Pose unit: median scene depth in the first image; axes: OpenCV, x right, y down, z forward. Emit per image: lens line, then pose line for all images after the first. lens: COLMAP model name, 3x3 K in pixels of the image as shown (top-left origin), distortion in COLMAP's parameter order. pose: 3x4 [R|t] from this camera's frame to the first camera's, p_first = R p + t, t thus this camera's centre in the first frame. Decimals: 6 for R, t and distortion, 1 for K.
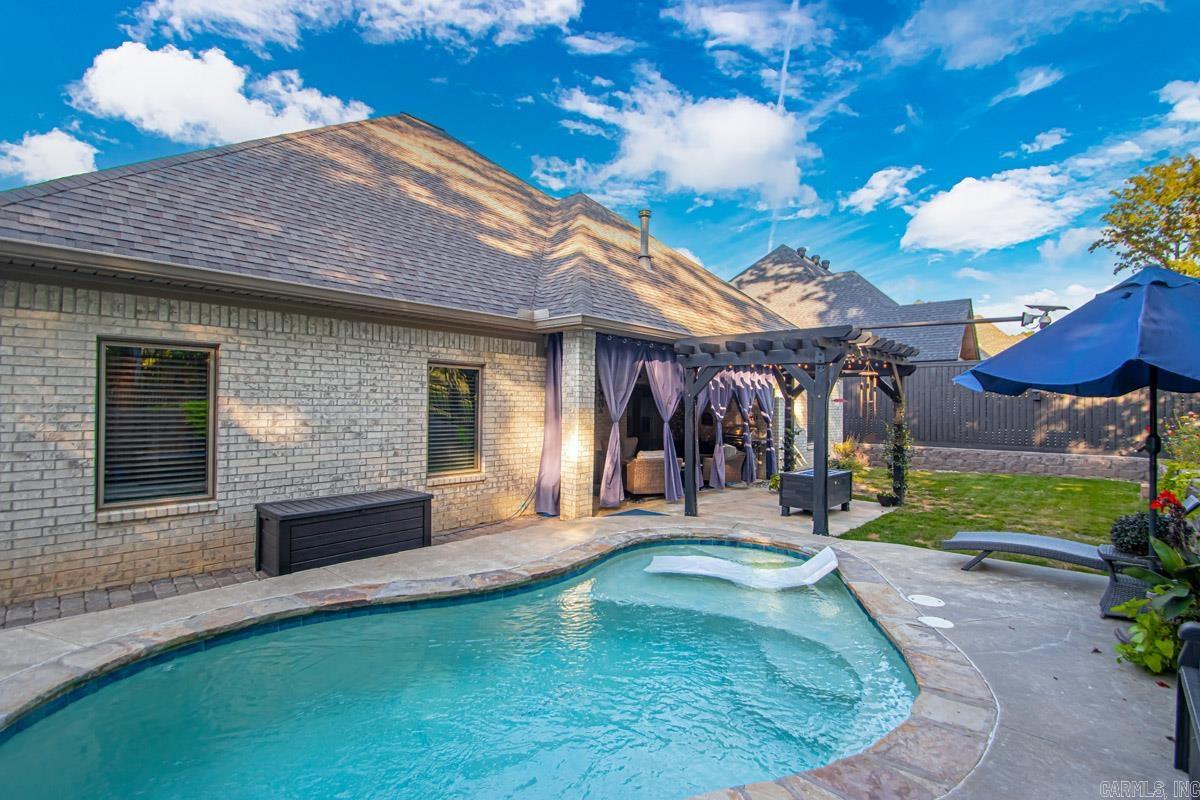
lens RADIAL K [[554.0, 0, 608.7], [0, 554.0, 399.1], [0, 0, 1]] dist [0.019137, -0.019831]
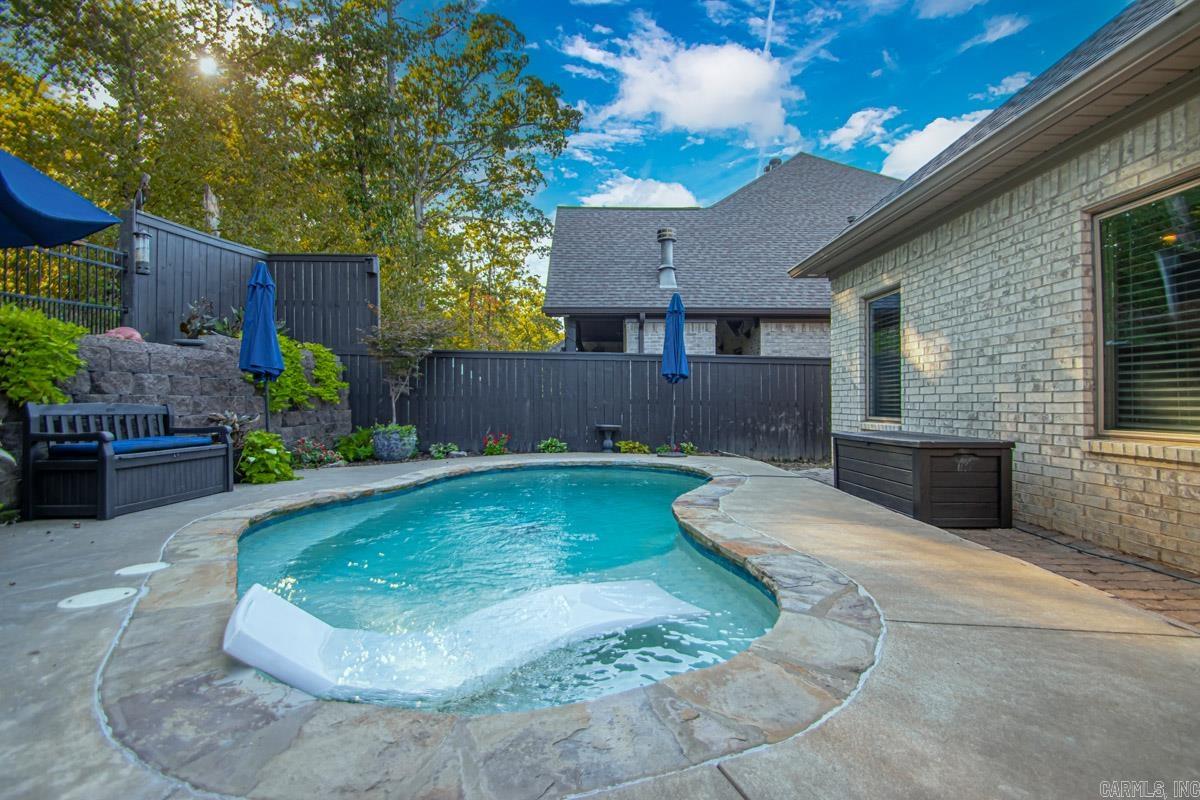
lens RADIAL K [[554.0, 0, 608.7], [0, 554.0, 399.1], [0, 0, 1]] dist [0.019137, -0.019831]
pose [[-0.728797, -0.007844, -0.684685, 0.382955], [0.005312, 0.999840, -0.017108, 0.120744], [0.684709, -0.016106, -0.728639, 1.142800]]
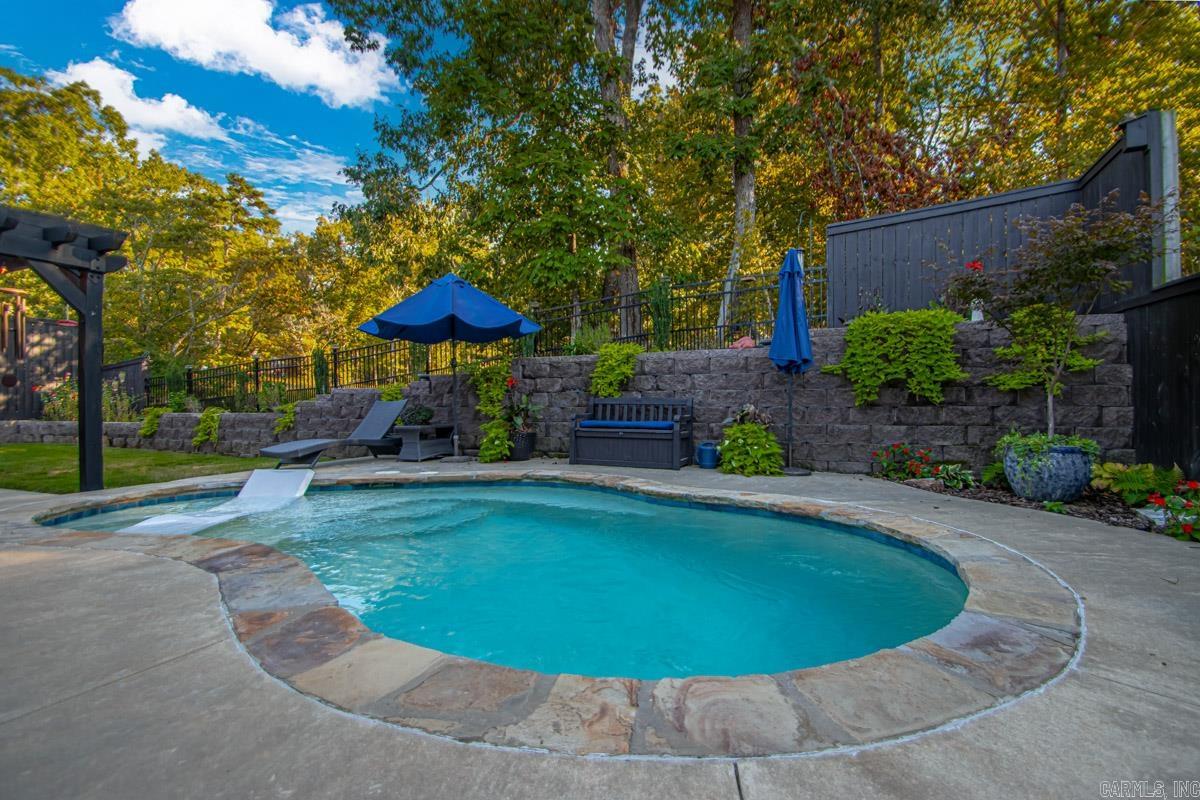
lens RADIAL K [[571.4, 0, 628.1], [0, 571.4, 400.1], [0, 0, 1]] dist [-0.017119, -0.000167]
pose [[-0.335823, -0.006594, 0.941902, -0.640678], [-0.007528, 0.999962, 0.004317, 0.111560], [-0.941895, -0.005641, -0.335860, 0.601025]]
